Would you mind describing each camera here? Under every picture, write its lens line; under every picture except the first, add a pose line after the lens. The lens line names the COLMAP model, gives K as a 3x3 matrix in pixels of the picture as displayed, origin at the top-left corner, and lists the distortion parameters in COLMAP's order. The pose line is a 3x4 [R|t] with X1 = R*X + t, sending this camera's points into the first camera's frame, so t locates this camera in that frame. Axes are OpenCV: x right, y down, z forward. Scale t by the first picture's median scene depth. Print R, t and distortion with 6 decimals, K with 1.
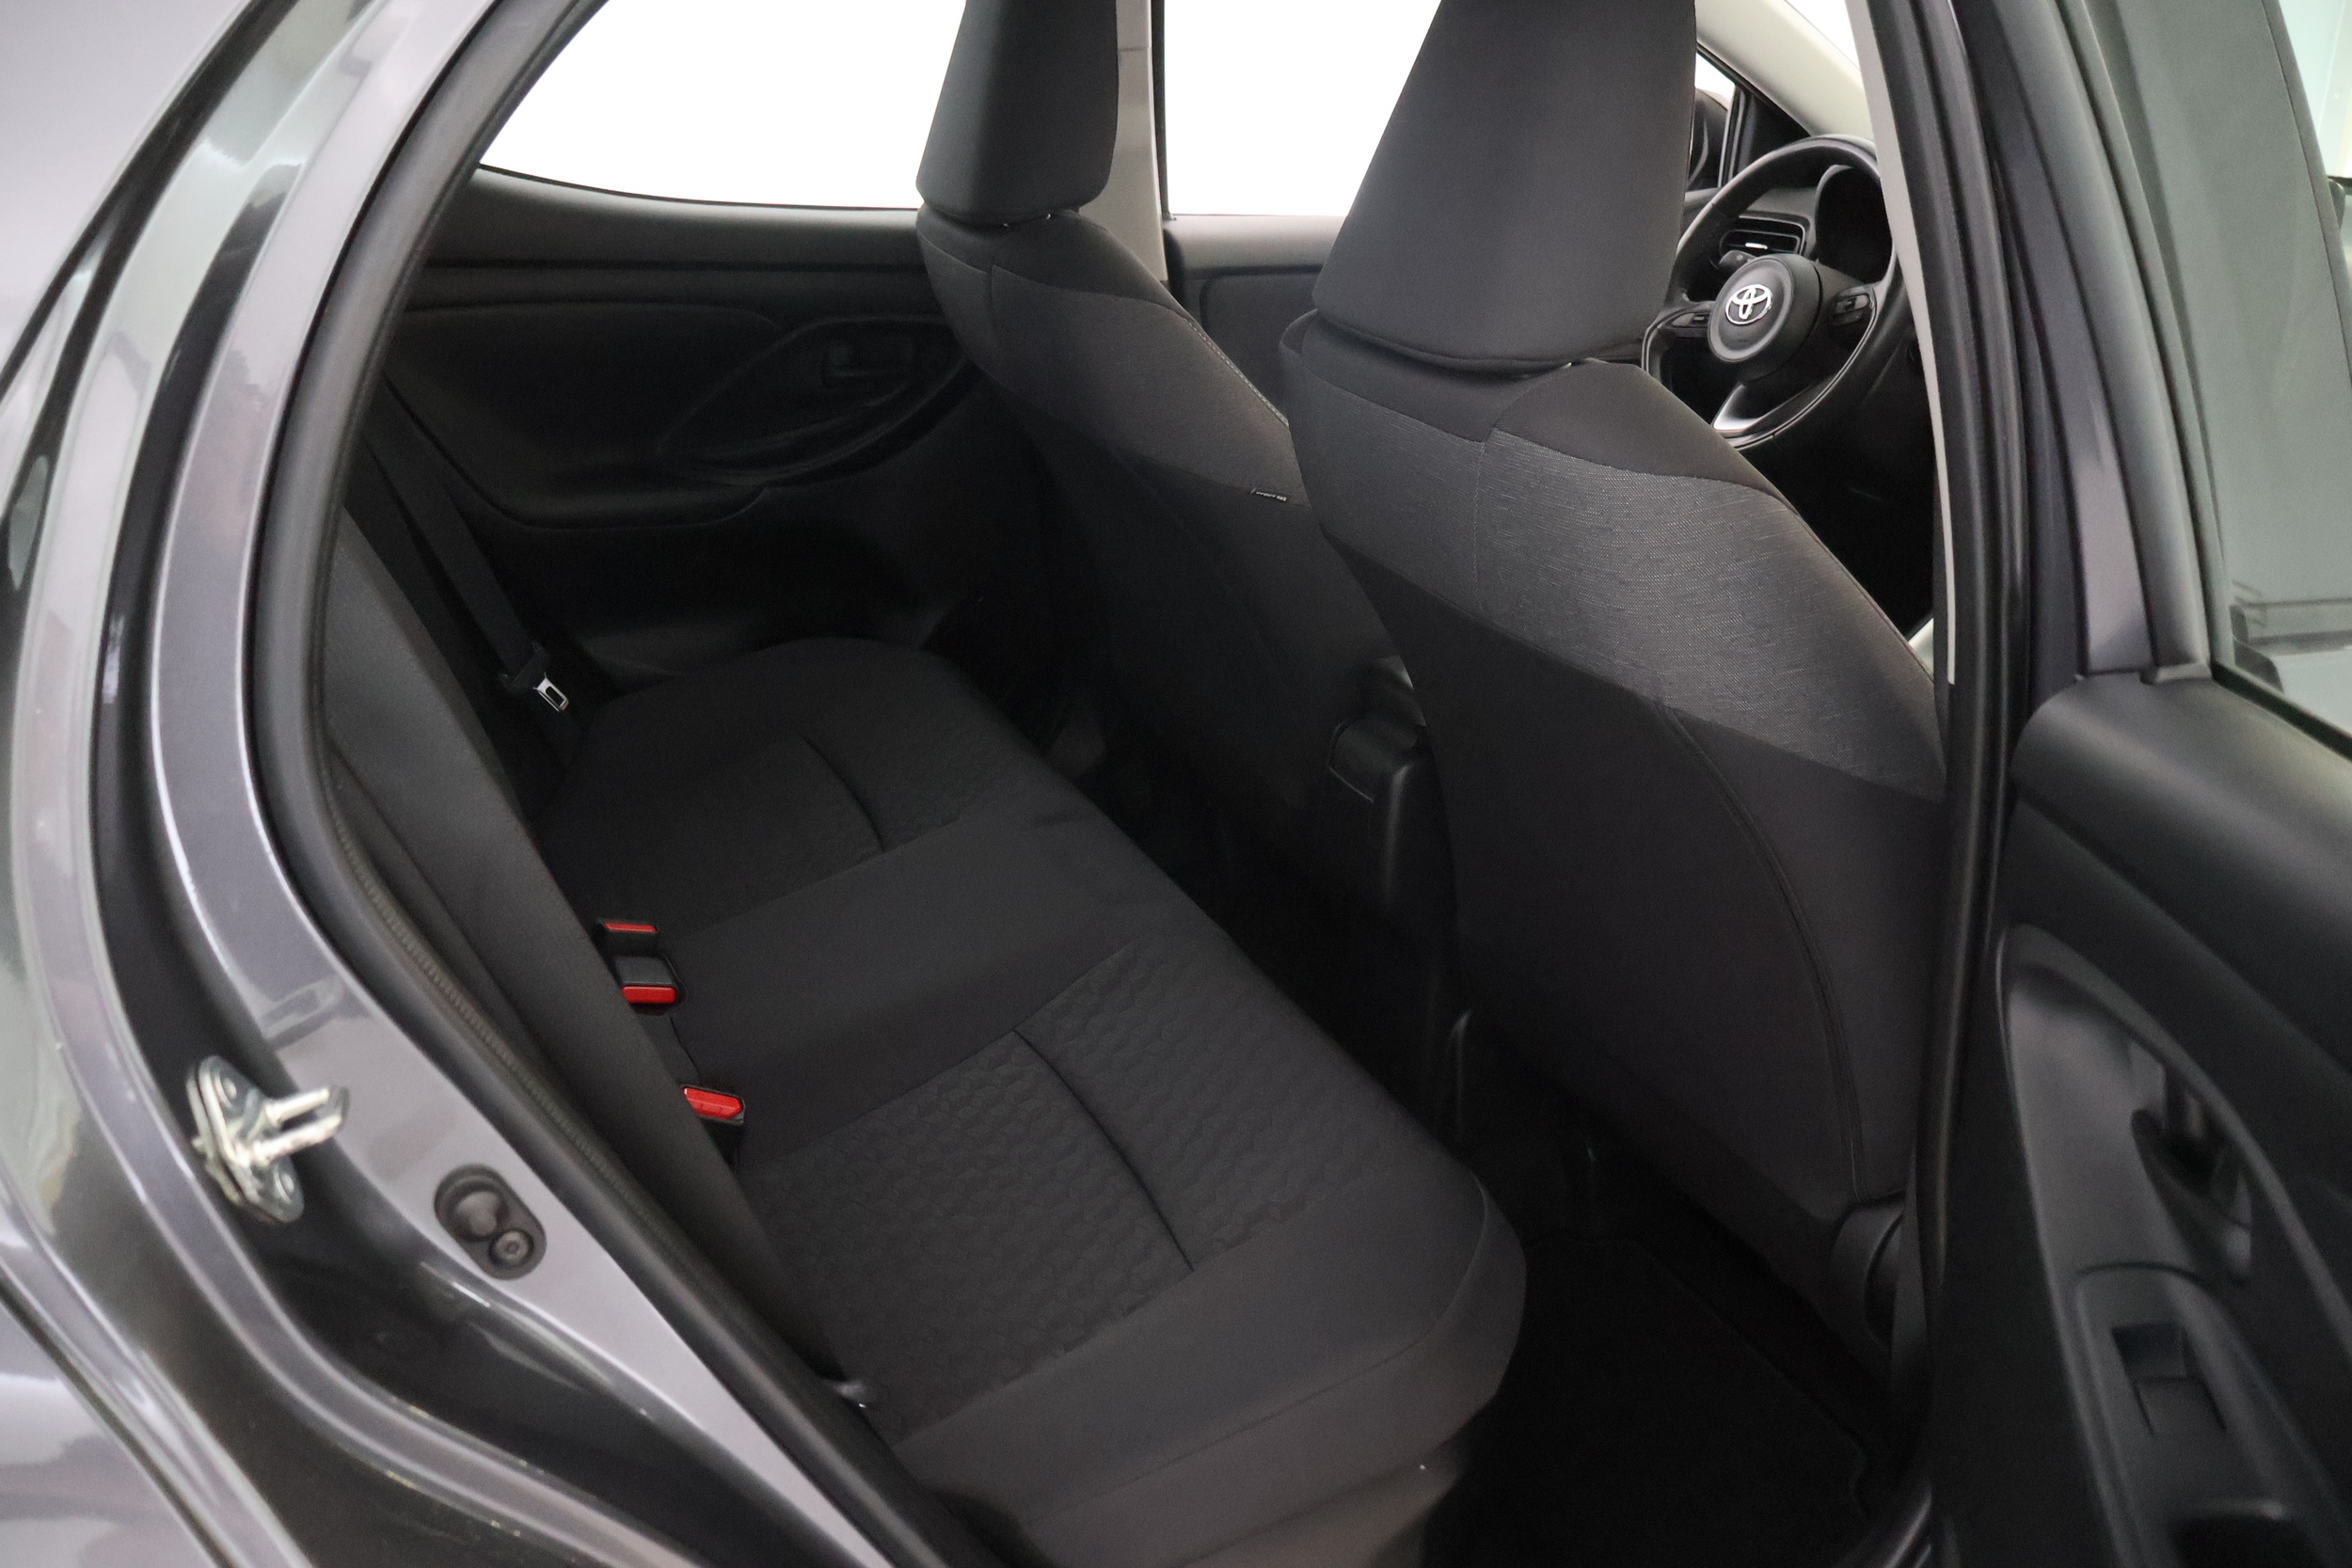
lens RADIAL K [[1948.9, 0, 1176.6], [0, 1948.9, 781.4], [0, 0, 1]] dist [0.013565, 0.001016]
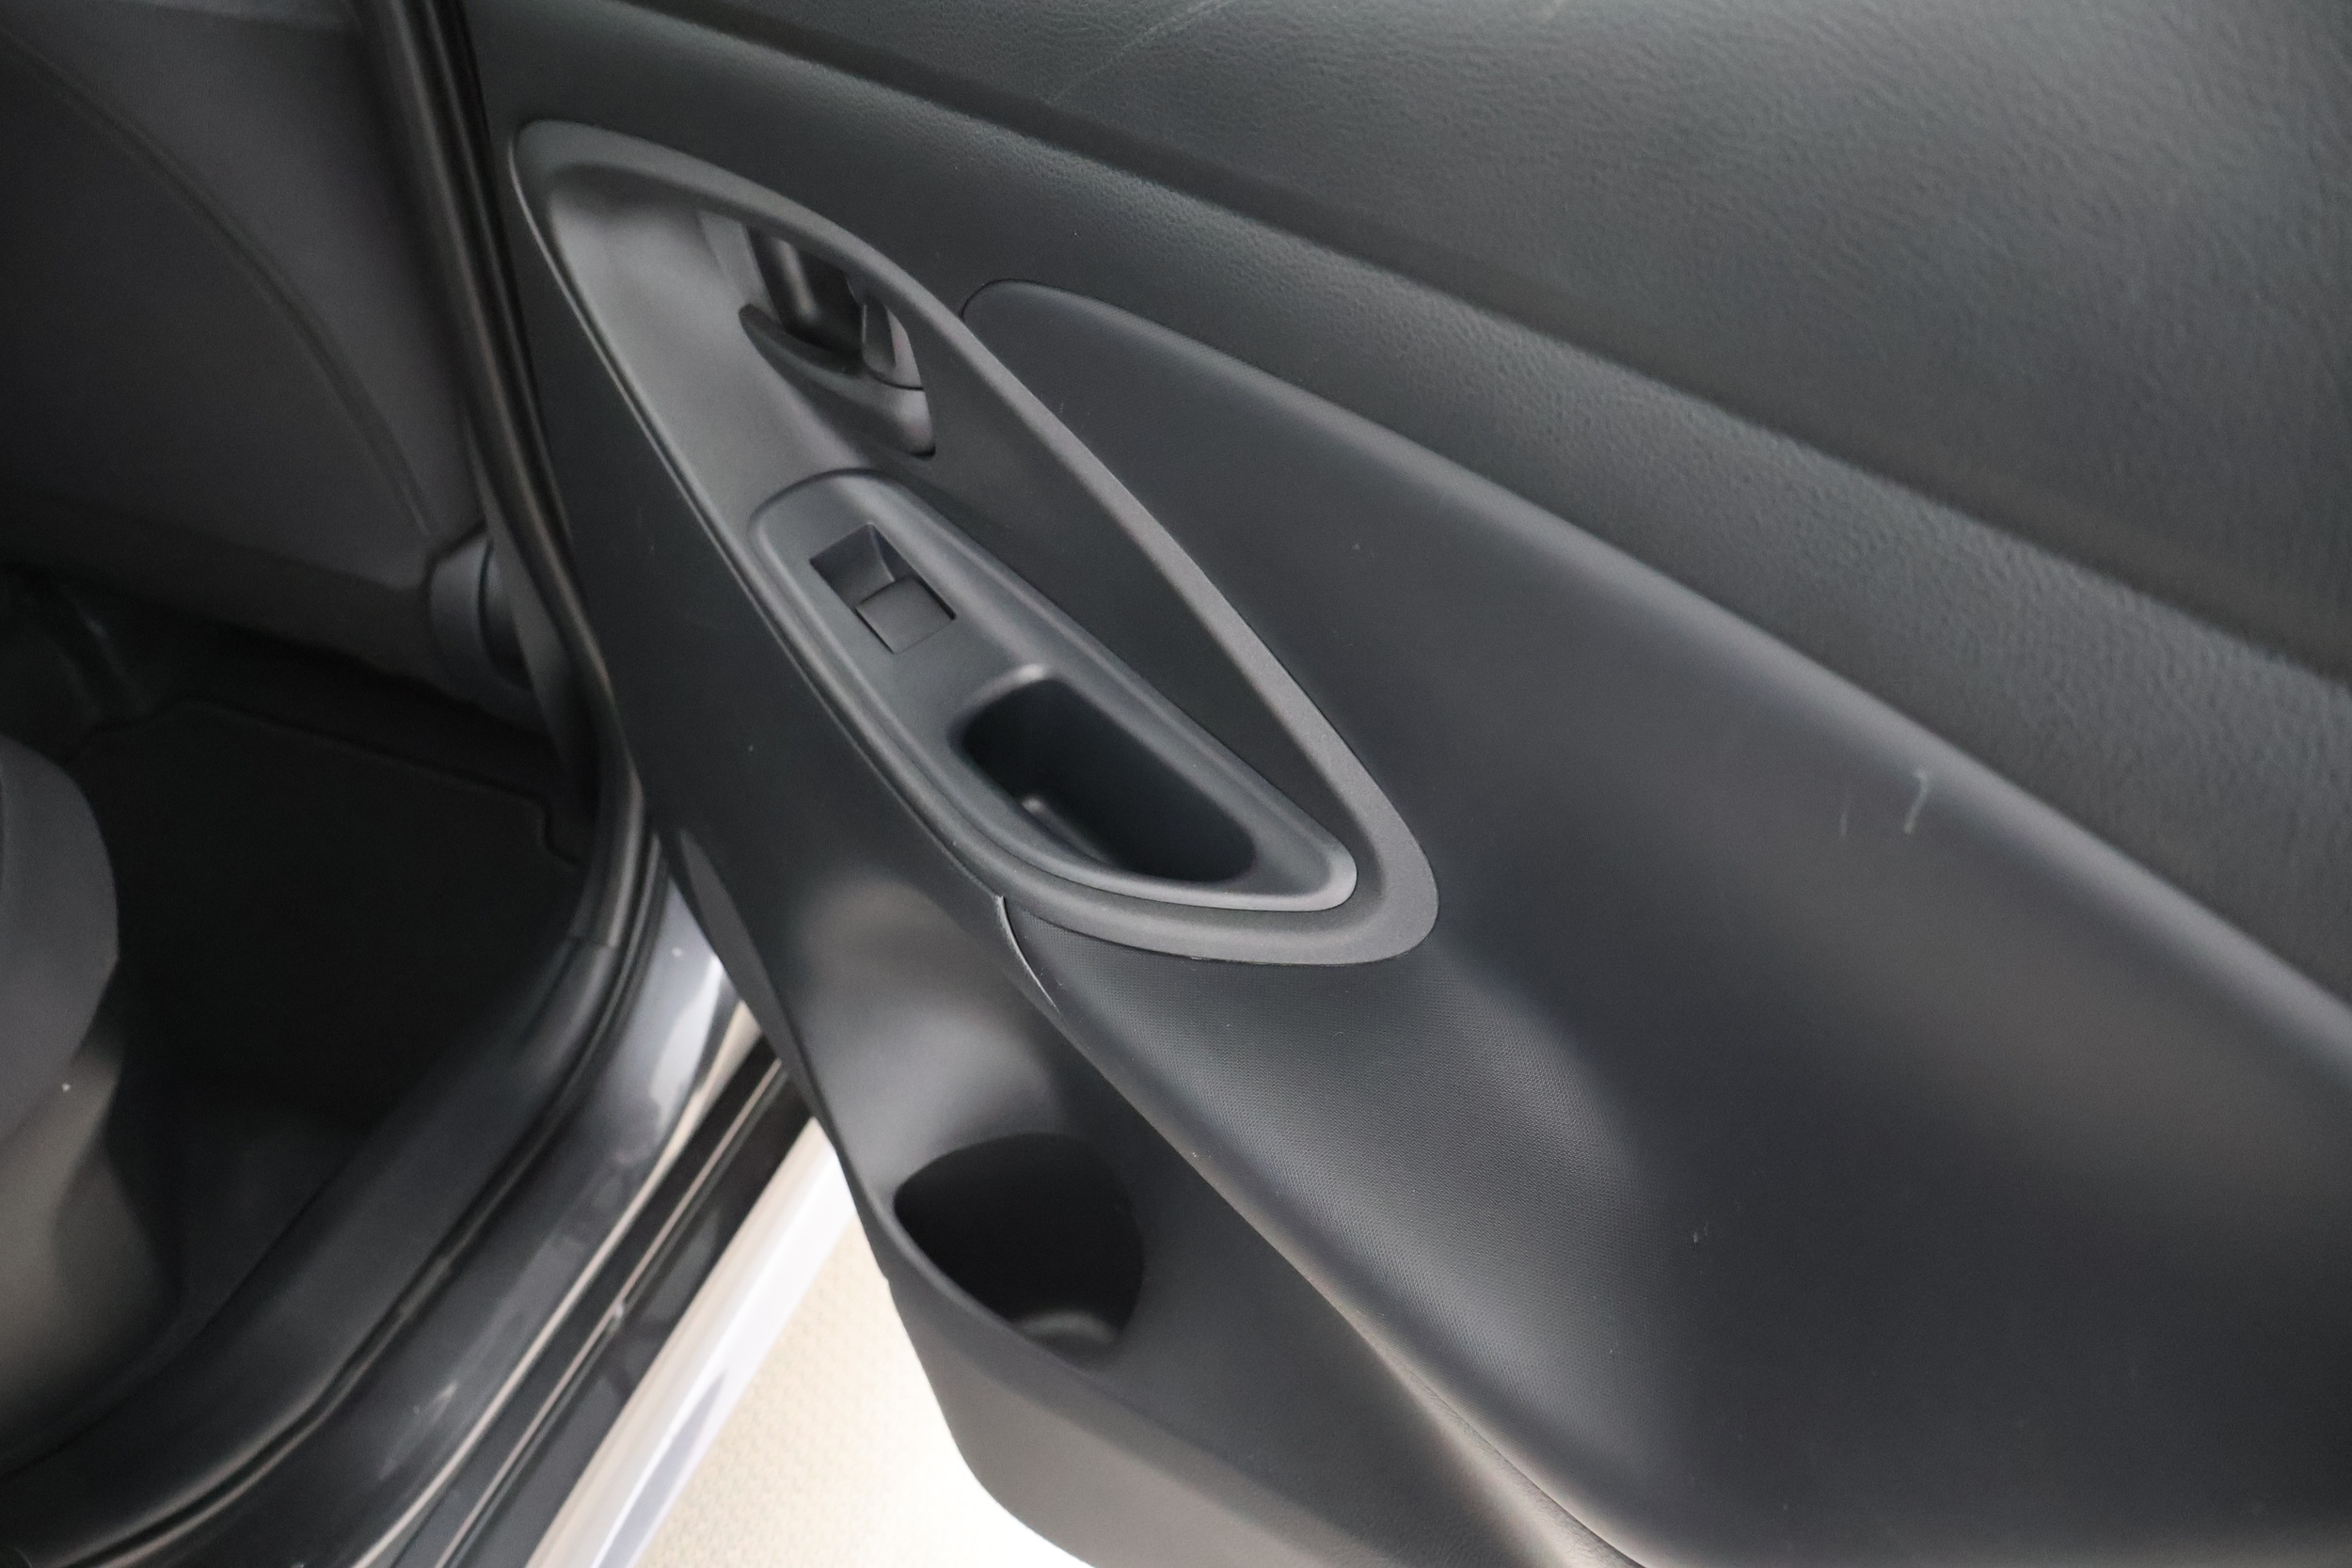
lens RADIAL K [[1948.9, 0, 1178.2], [0, 1948.9, 777.4], [0, 0, 1]] dist [0.013565, 0.001016]
pose [[0.673564, -0.458185, 0.579981, 0.041225], [0.242207, 0.878180, 0.412474, 0.045177], [-0.698317, -0.137352, 0.702487, 0.258490]]
